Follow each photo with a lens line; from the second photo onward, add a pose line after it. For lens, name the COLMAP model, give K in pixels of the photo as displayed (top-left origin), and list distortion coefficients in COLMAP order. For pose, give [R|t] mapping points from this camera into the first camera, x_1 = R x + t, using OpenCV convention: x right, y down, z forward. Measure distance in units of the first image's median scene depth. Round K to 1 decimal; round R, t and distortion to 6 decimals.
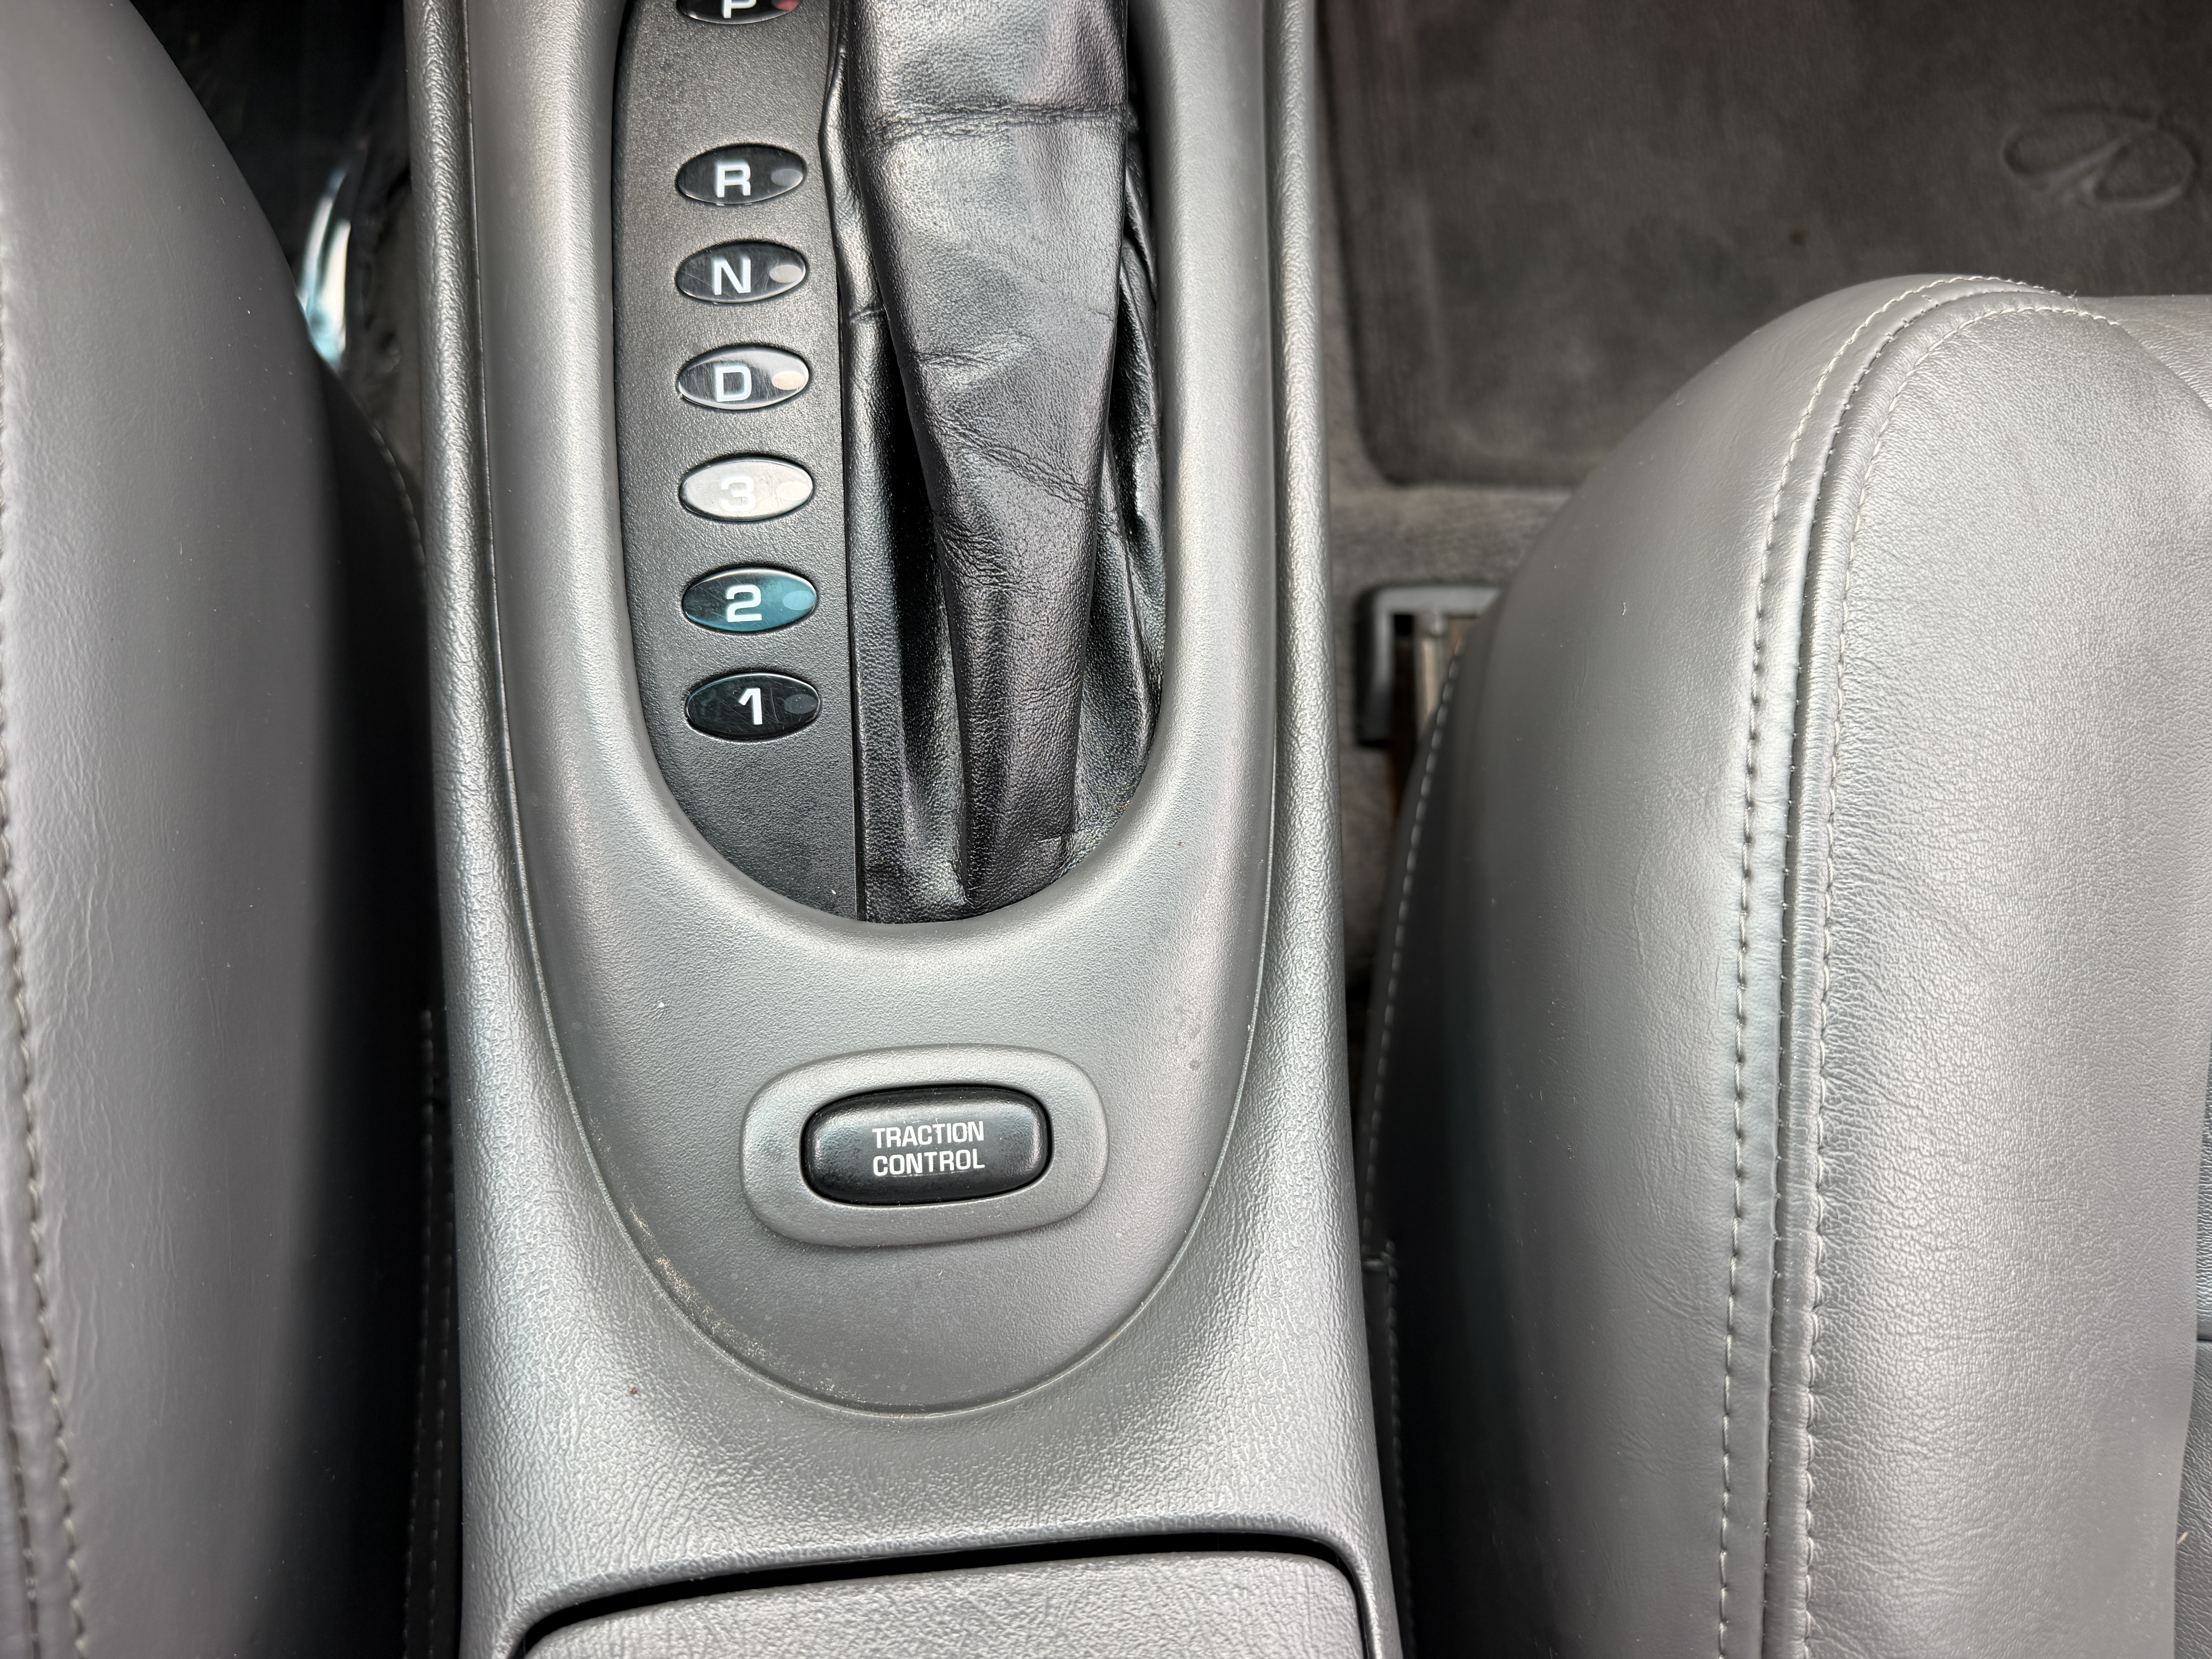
lens RADIAL K [[1572.6, 0, 1142.2], [0, 1572.6, 835.0], [0, 0, 1]] dist [0.026692, -0.036817]
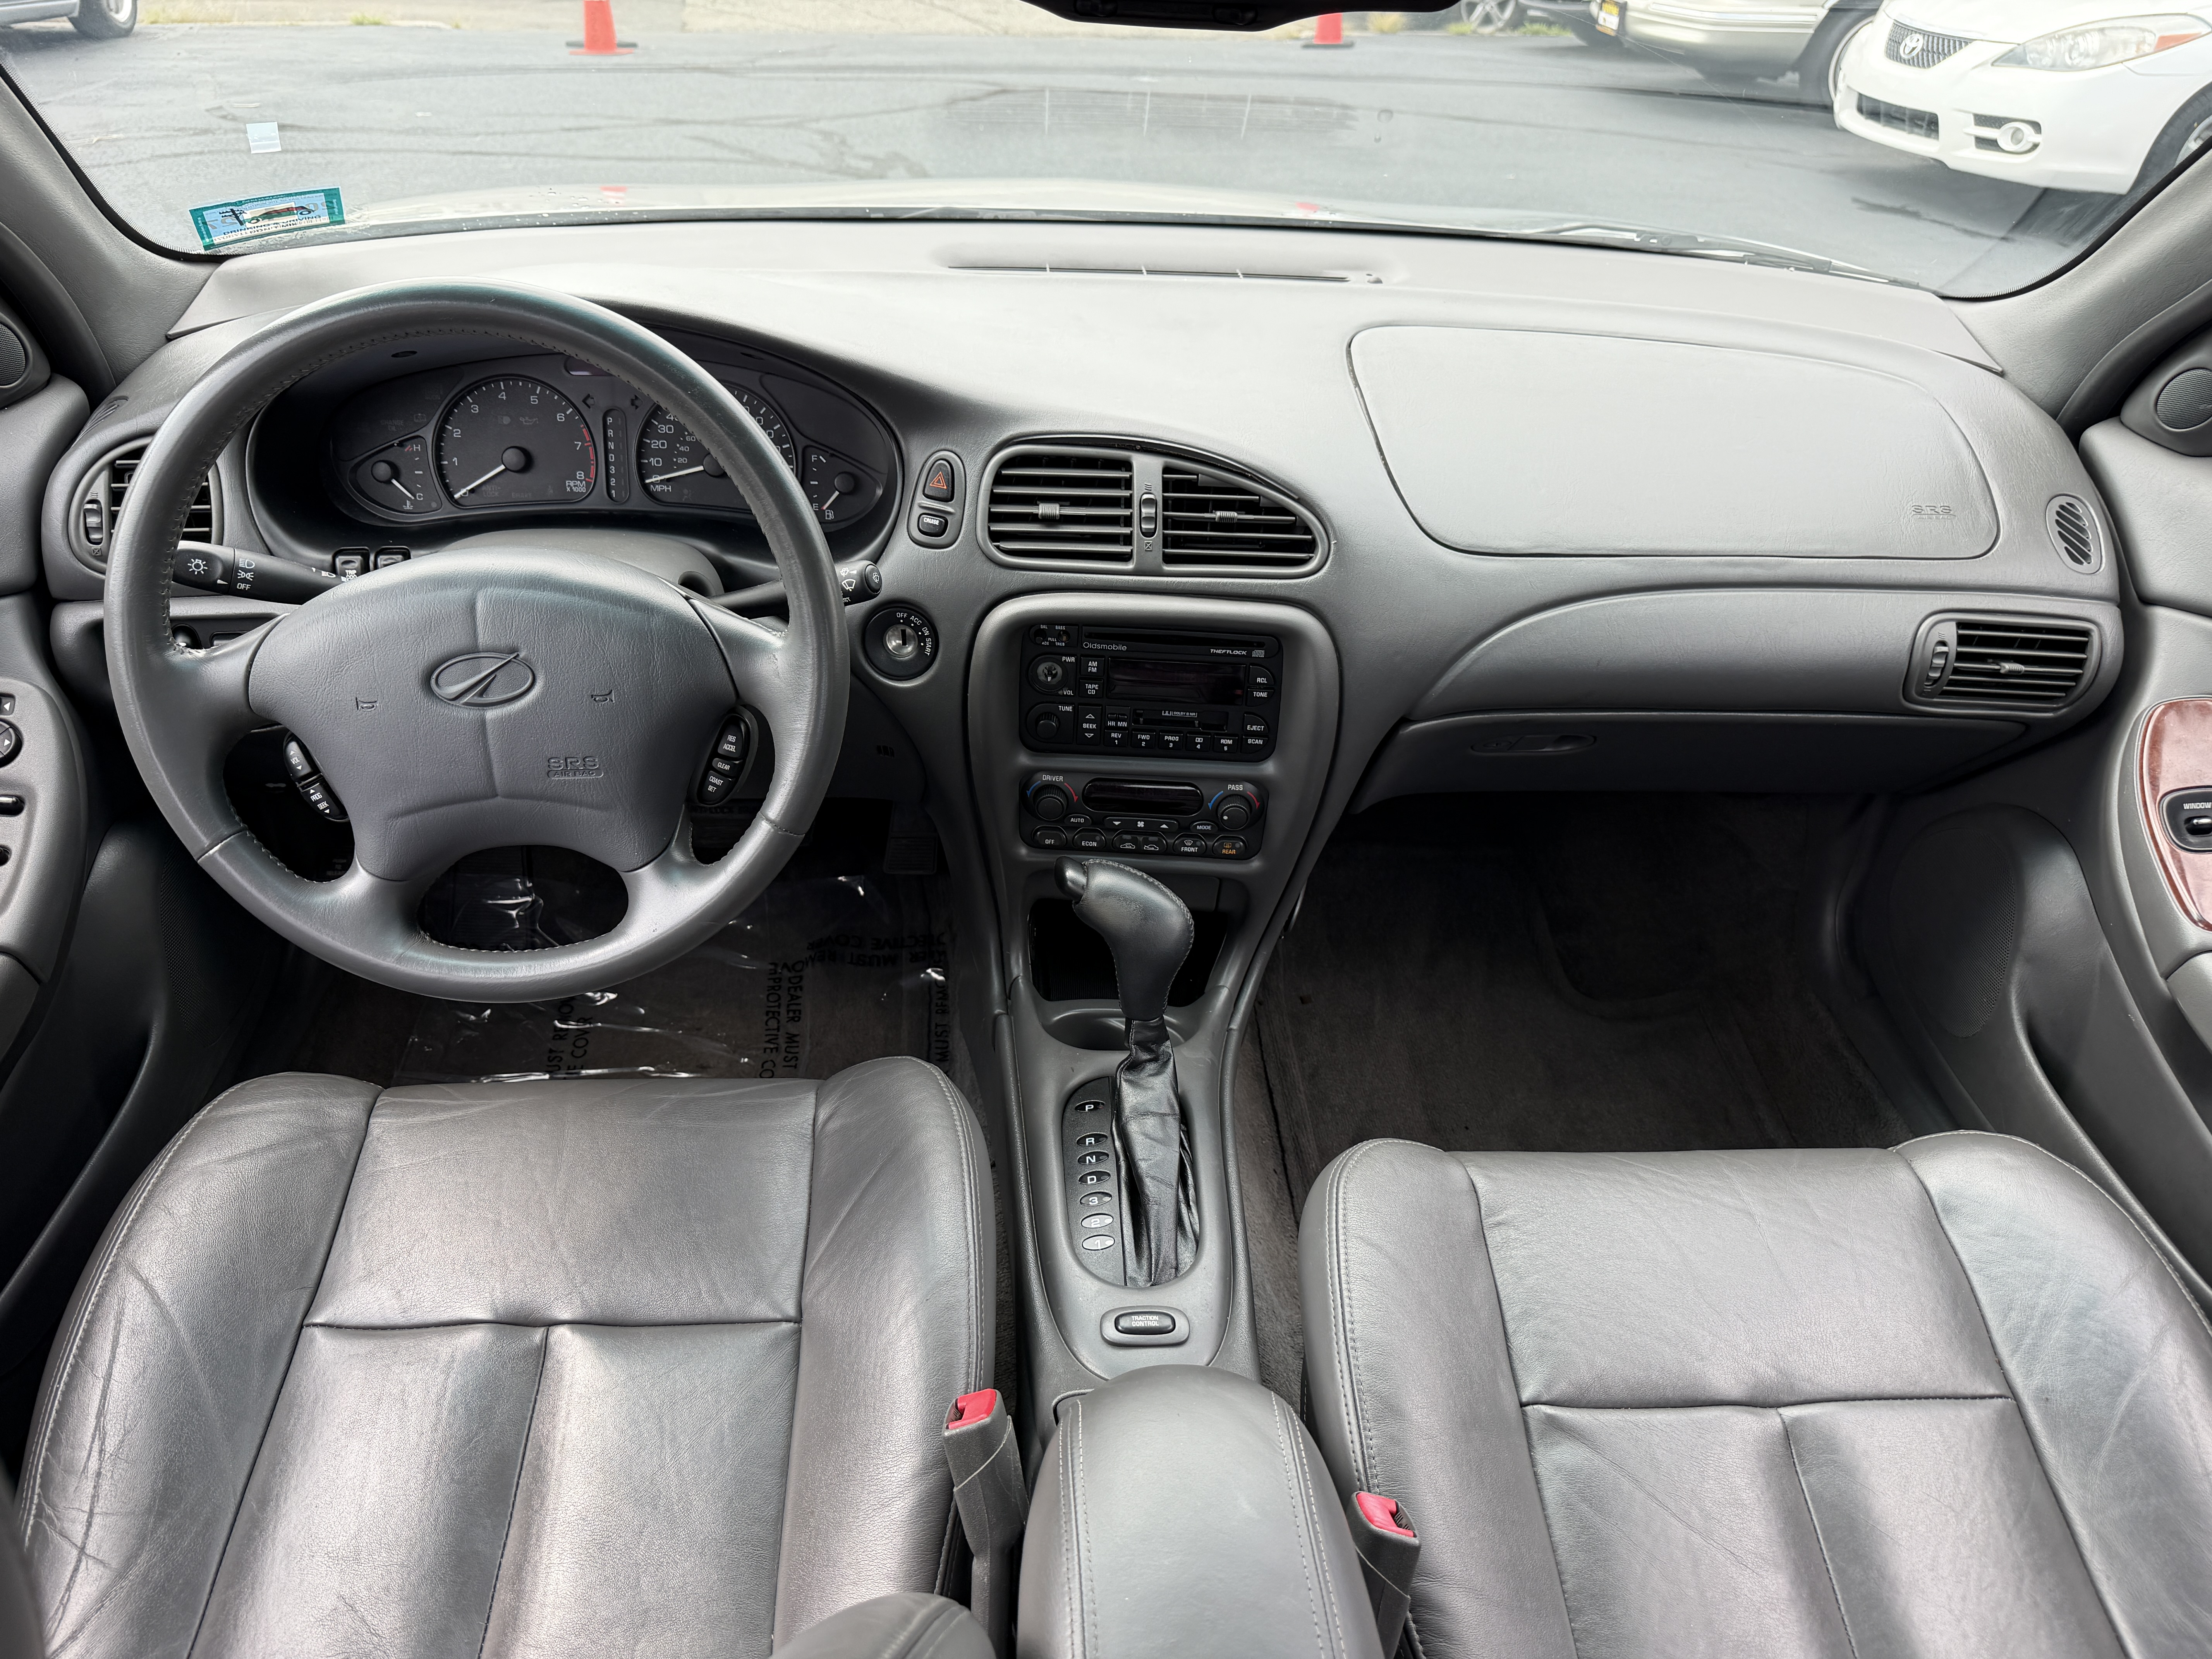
lens RADIAL K [[1572.6, 0, 1100.8], [0, 1572.6, 842.6], [0, 0, 1]] dist [0.026692, -0.036817]
pose [[0.990918, -0.104028, -0.085203, 0.220790], [0.010537, 0.691759, -0.722051, 2.152213], [0.134053, 0.714596, 0.686573, -2.569278]]
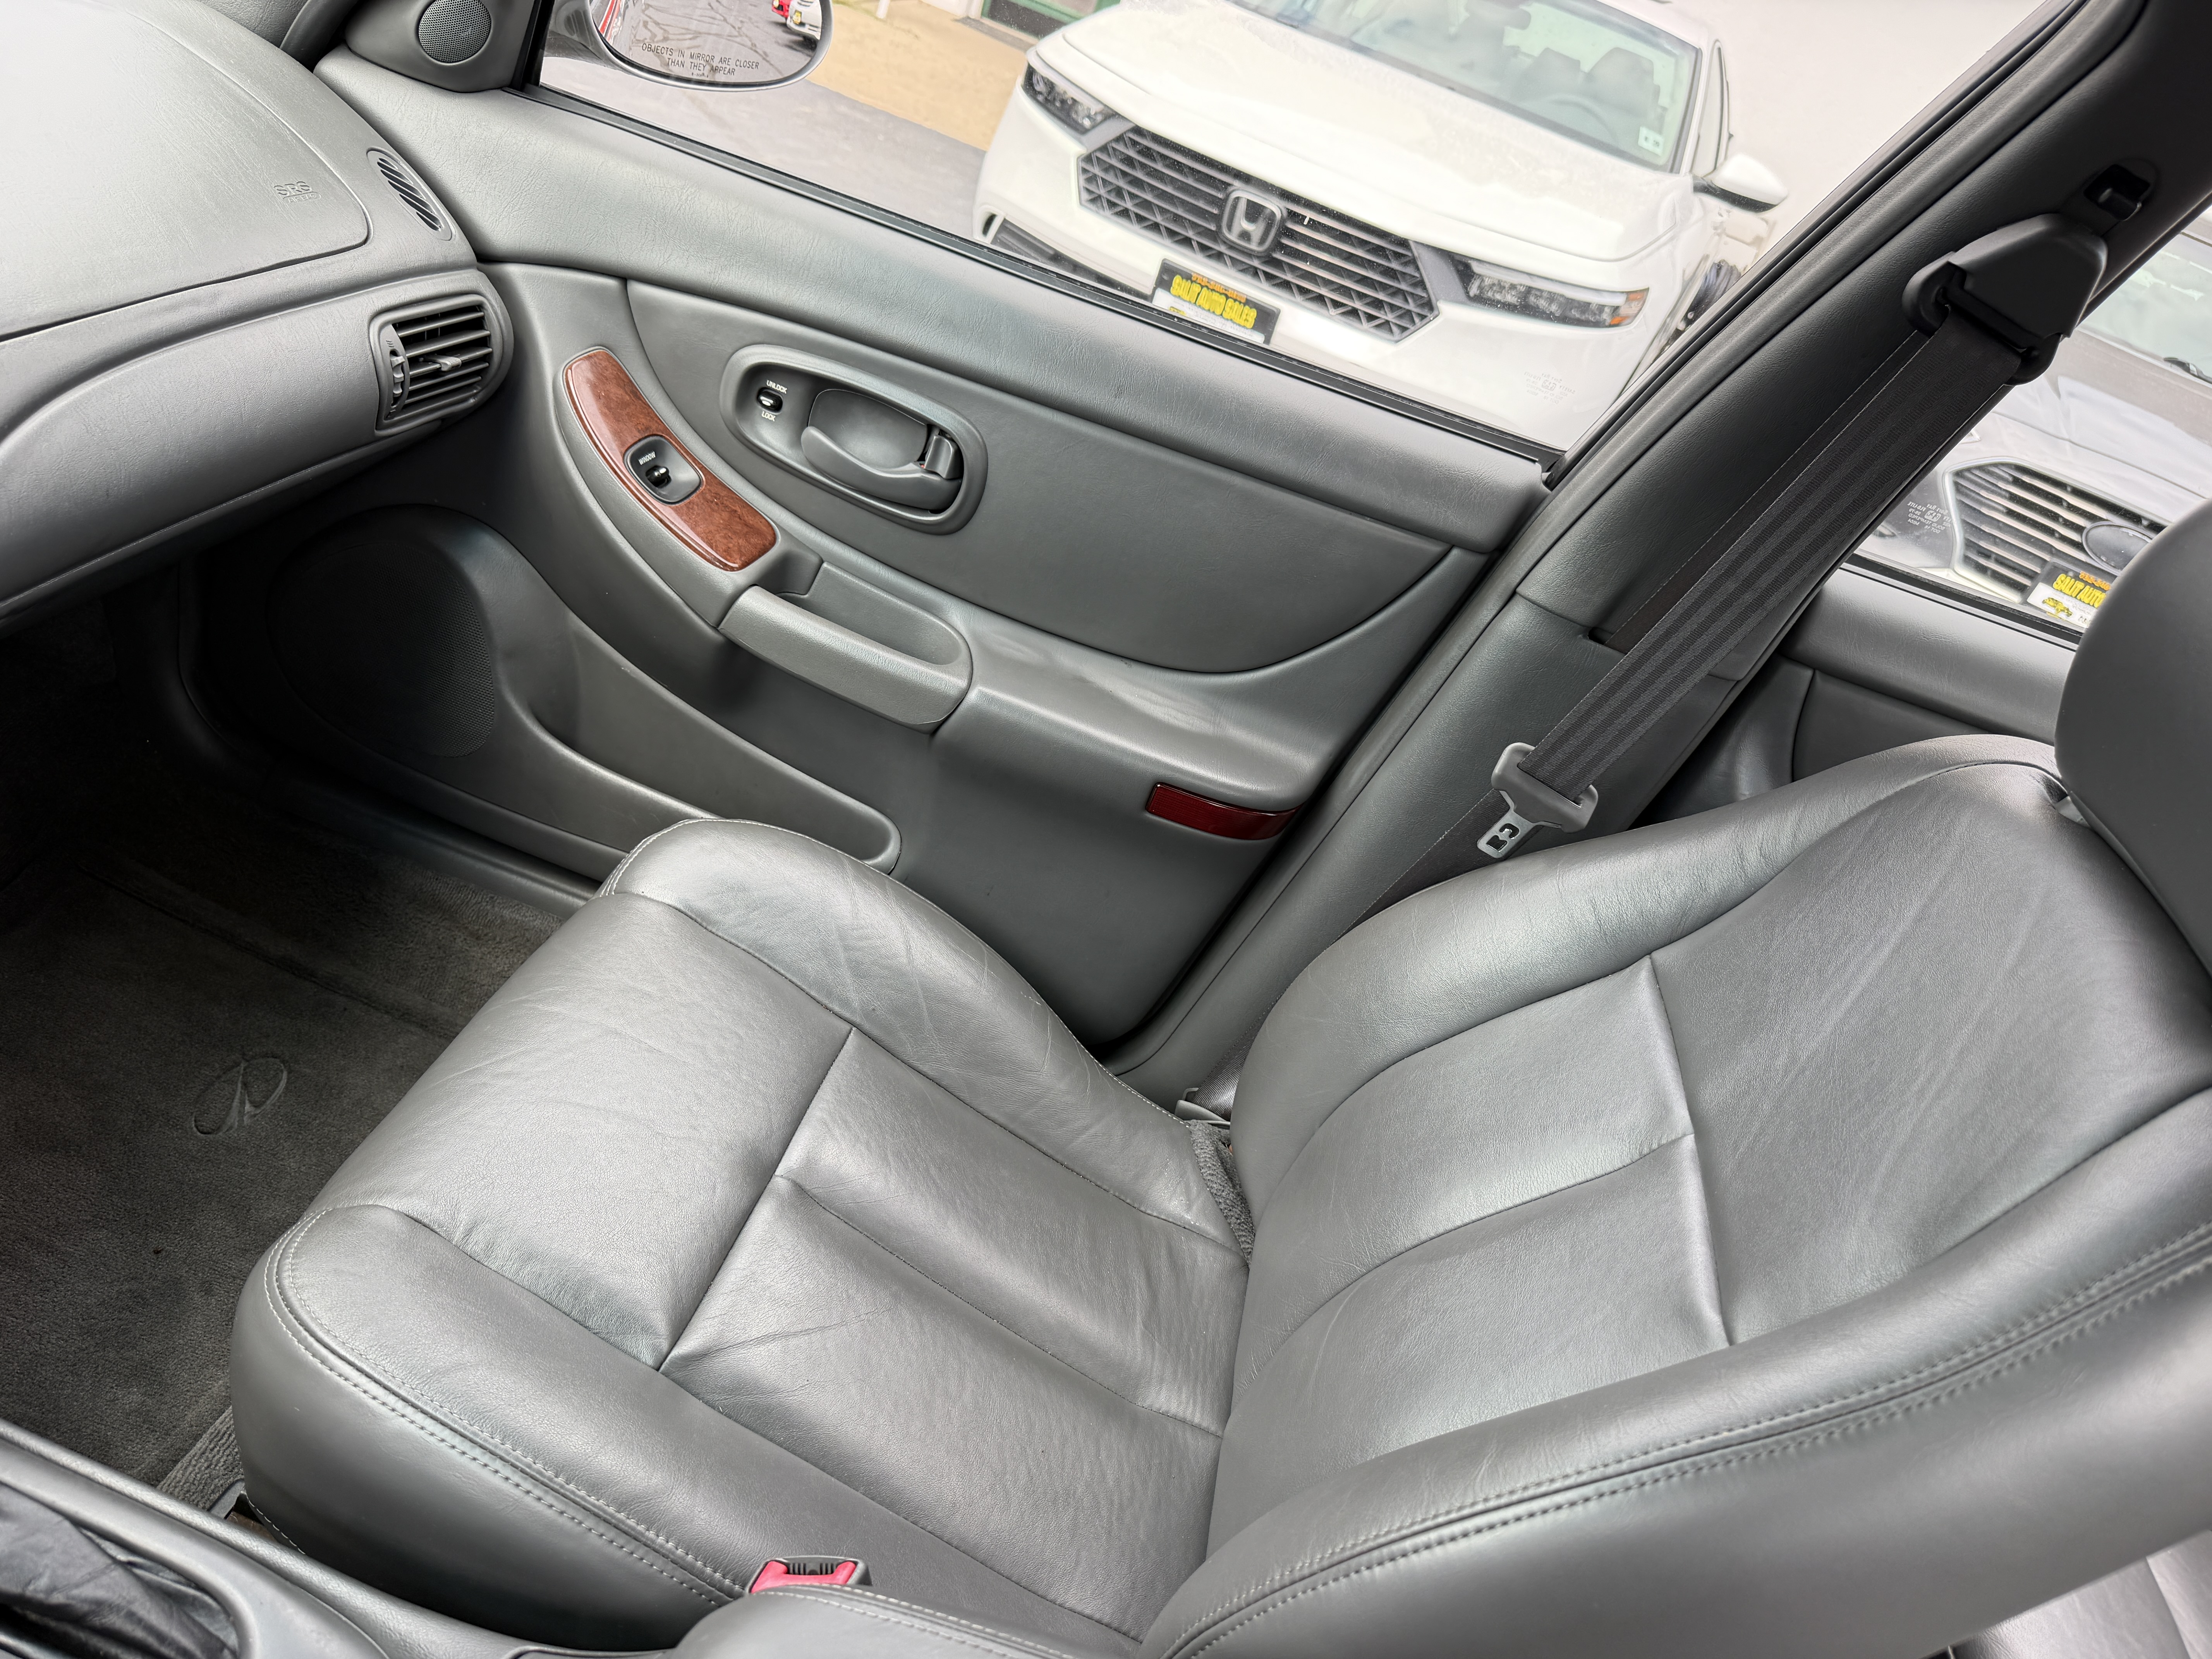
lens RADIAL K [[1572.6, 0, 1114.8], [0, 1572.6, 841.5], [0, 0, 1]] dist [0.026692, -0.036817]
pose [[0.288218, -0.574399, 0.766157, -0.820281], [0.849778, 0.522222, 0.071842, 0.350442], [-0.441370, 0.630357, 0.638626, -2.005242]]
